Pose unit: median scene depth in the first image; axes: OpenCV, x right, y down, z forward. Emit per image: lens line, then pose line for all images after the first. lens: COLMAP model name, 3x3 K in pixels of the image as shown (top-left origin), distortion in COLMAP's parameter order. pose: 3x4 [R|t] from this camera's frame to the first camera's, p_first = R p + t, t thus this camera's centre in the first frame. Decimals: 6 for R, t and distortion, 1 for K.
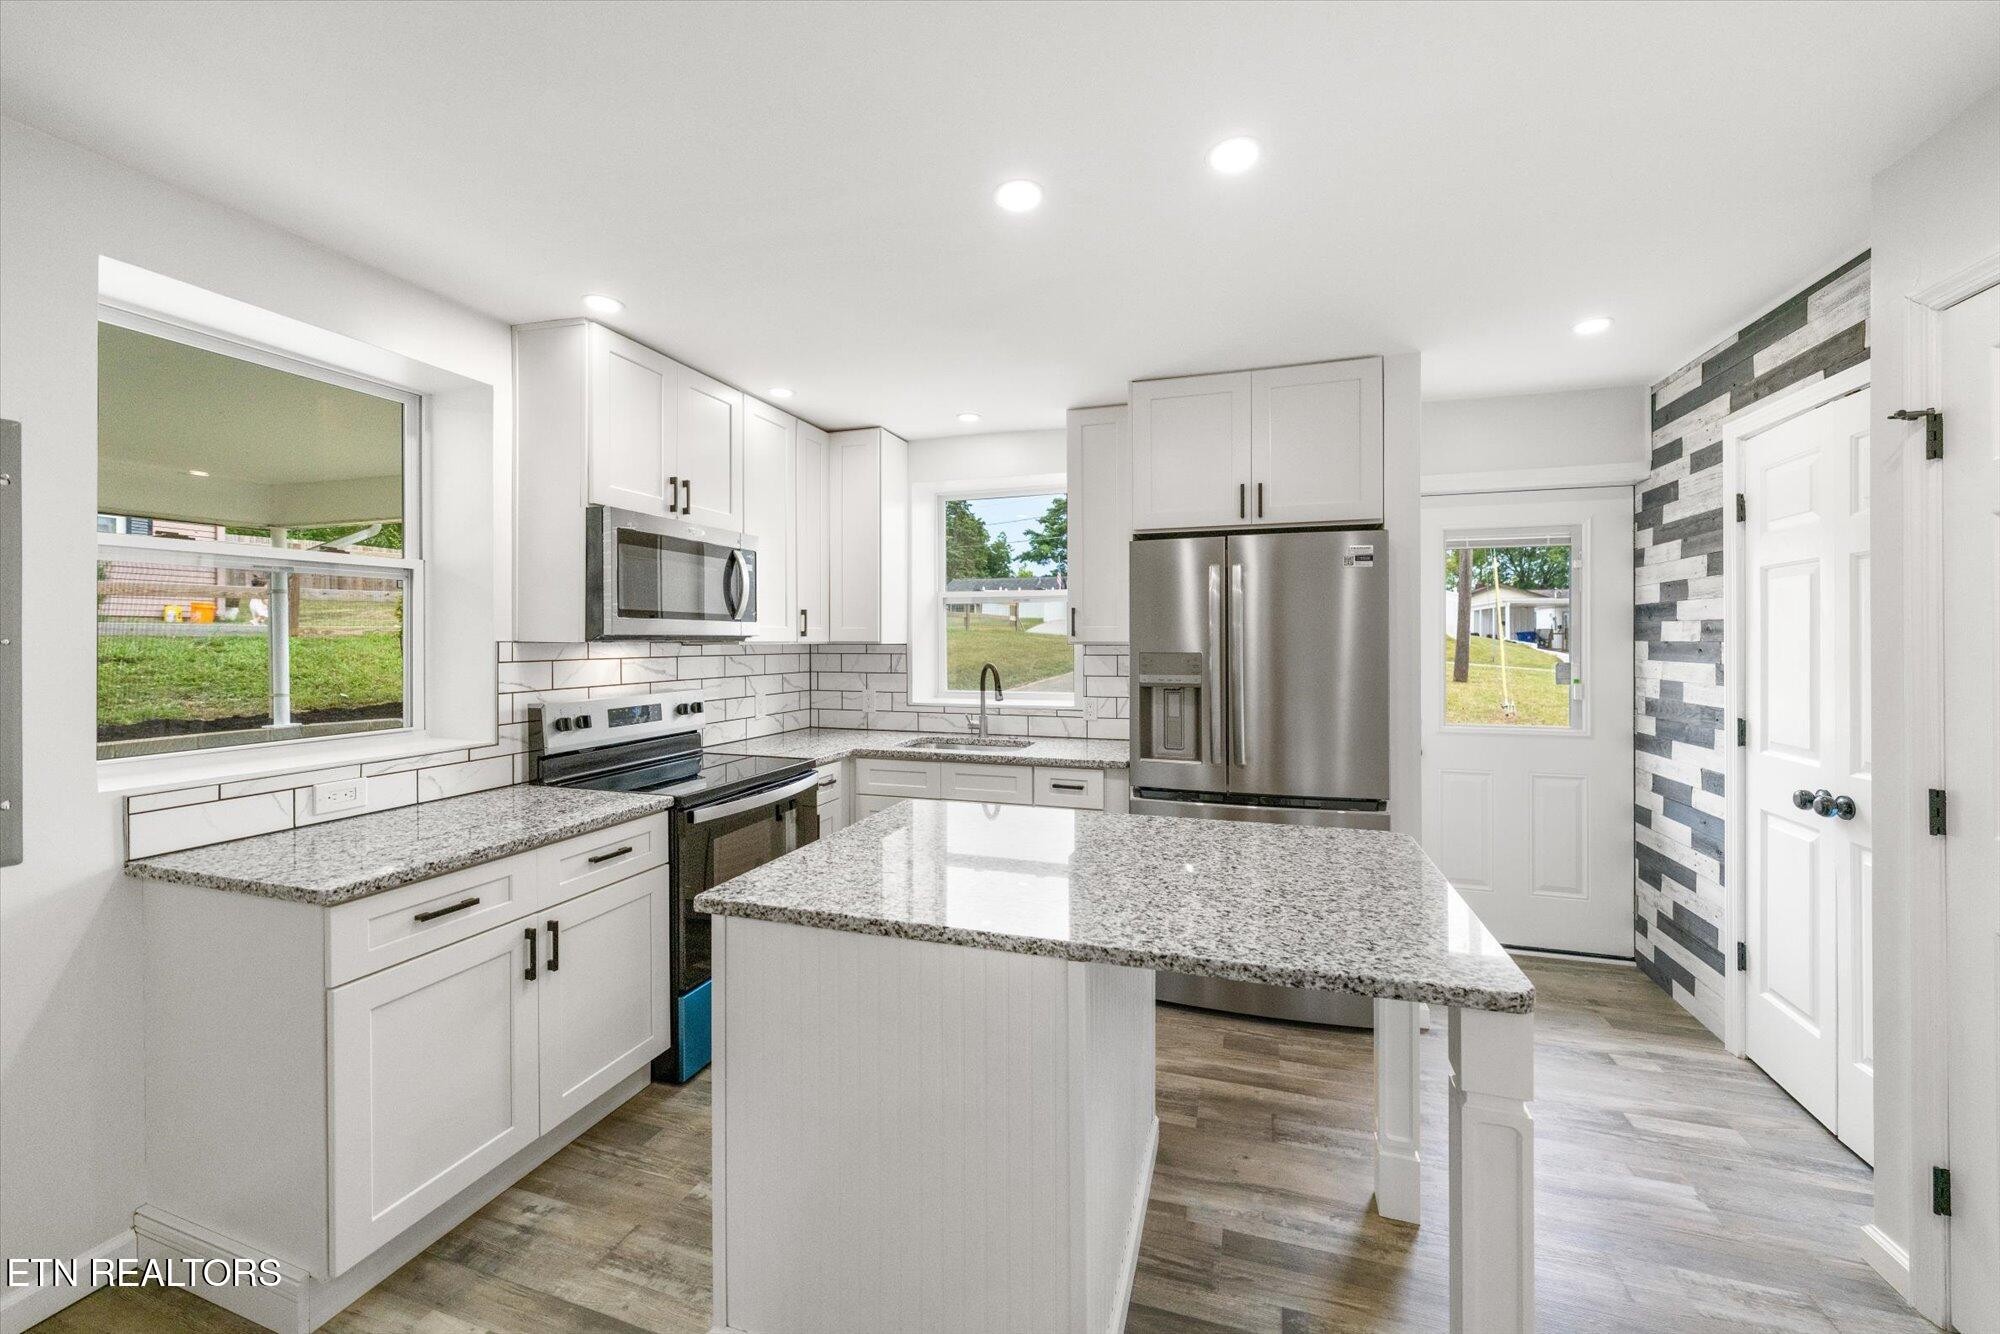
lens RADIAL K [[764.9, 0, 1016.5], [0, 764.9, 644.0], [0, 0, 1]] dist [-0.000941, 0.000129]
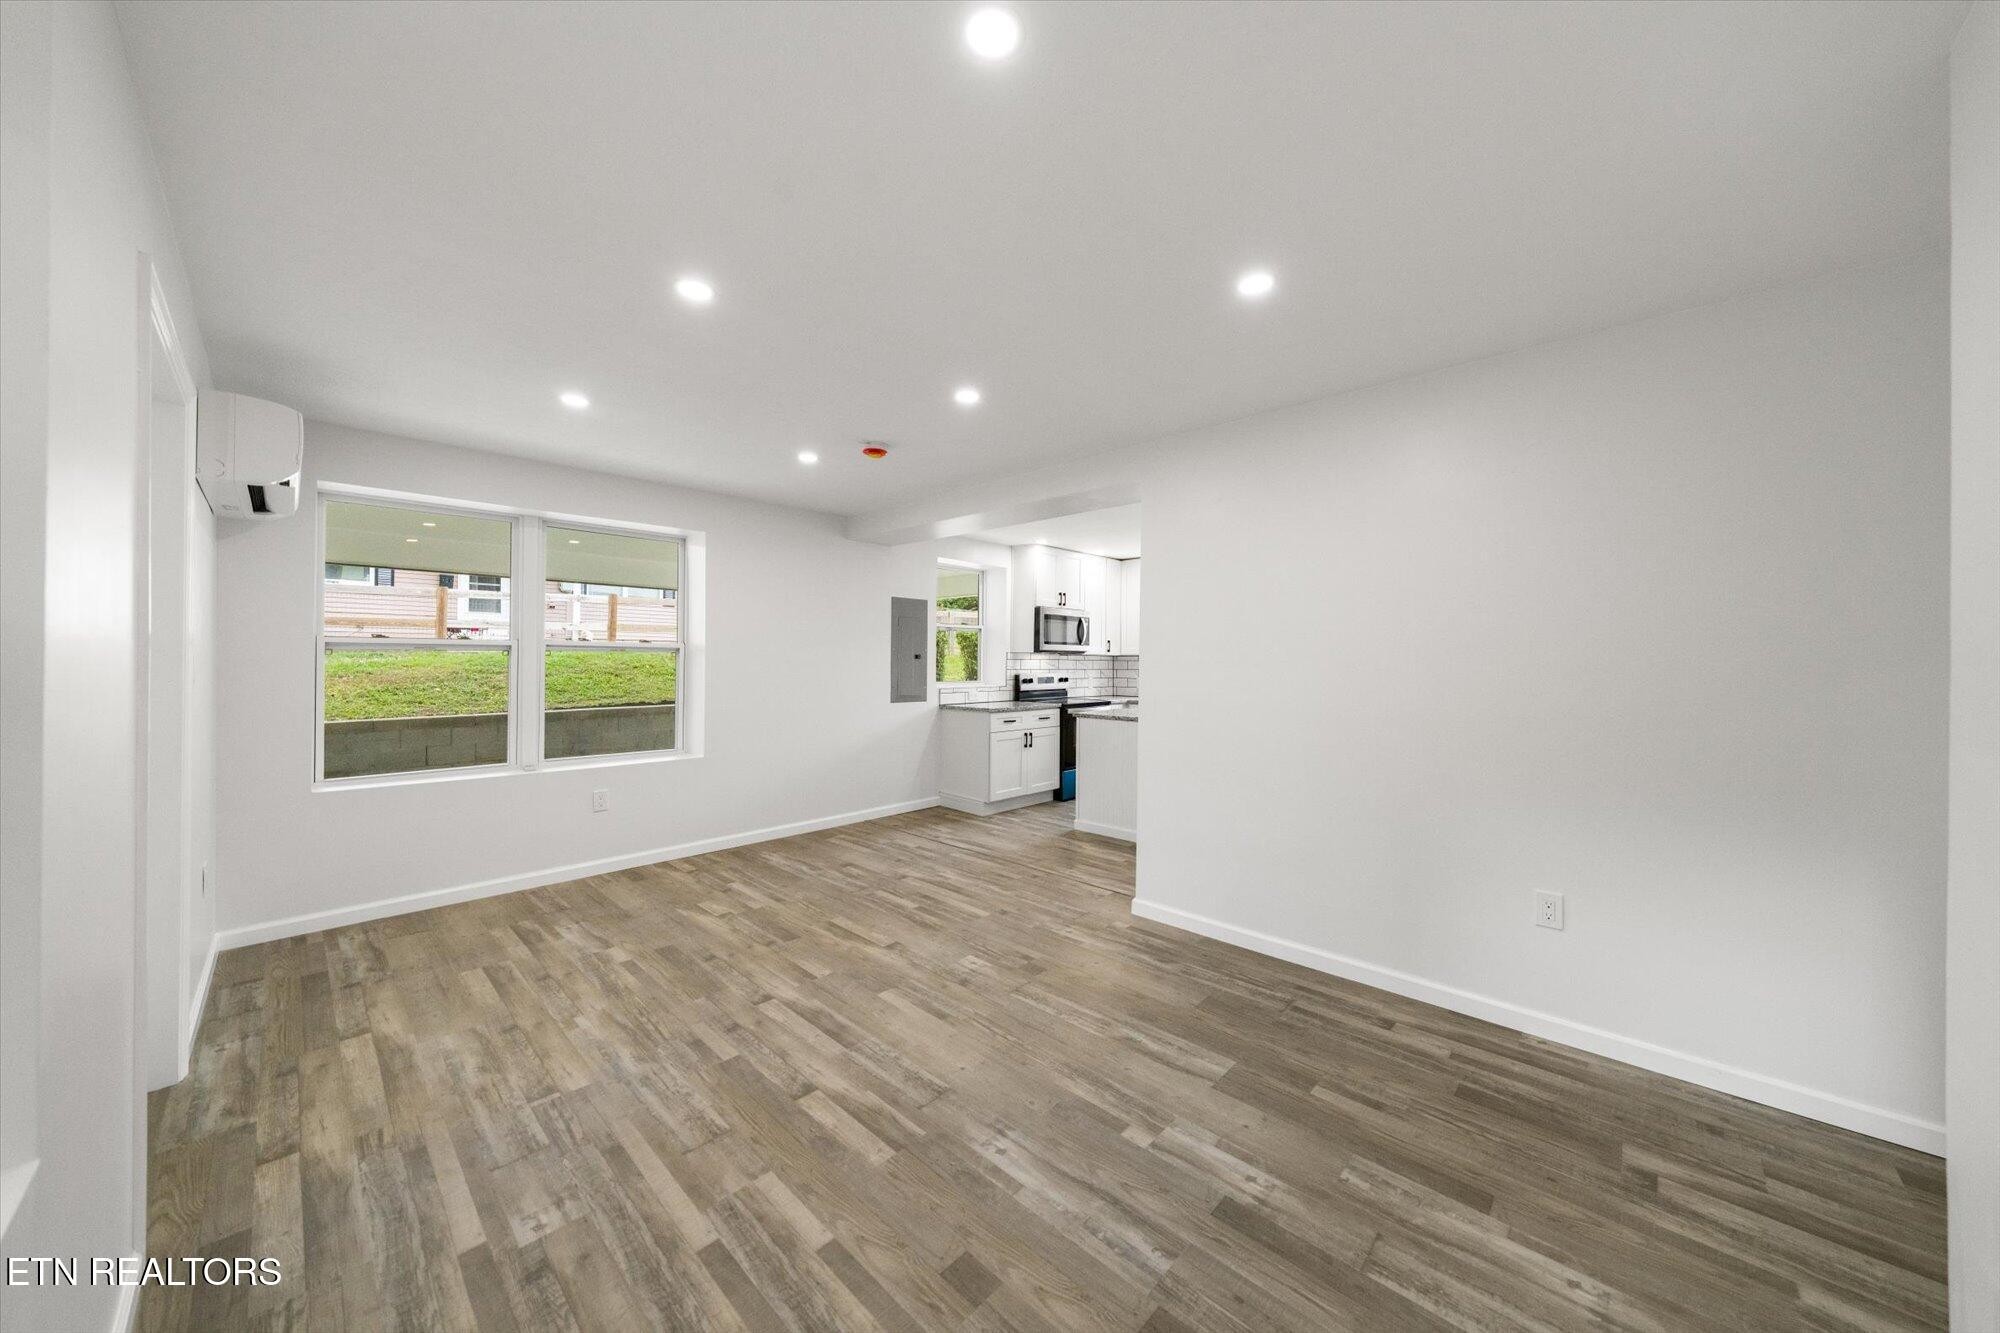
lens RADIAL K [[681.7, 0, 1031.9], [0, 681.7, 669.0], [0, 0, 1]] dist [-0.003709, 0.000152]
pose [[0.912718, 0.008154, -0.408509, 0.431937], [-0.006945, 0.999966, 0.004442, 0.042290], [0.408531, -0.001217, 0.912744, -1.195744]]
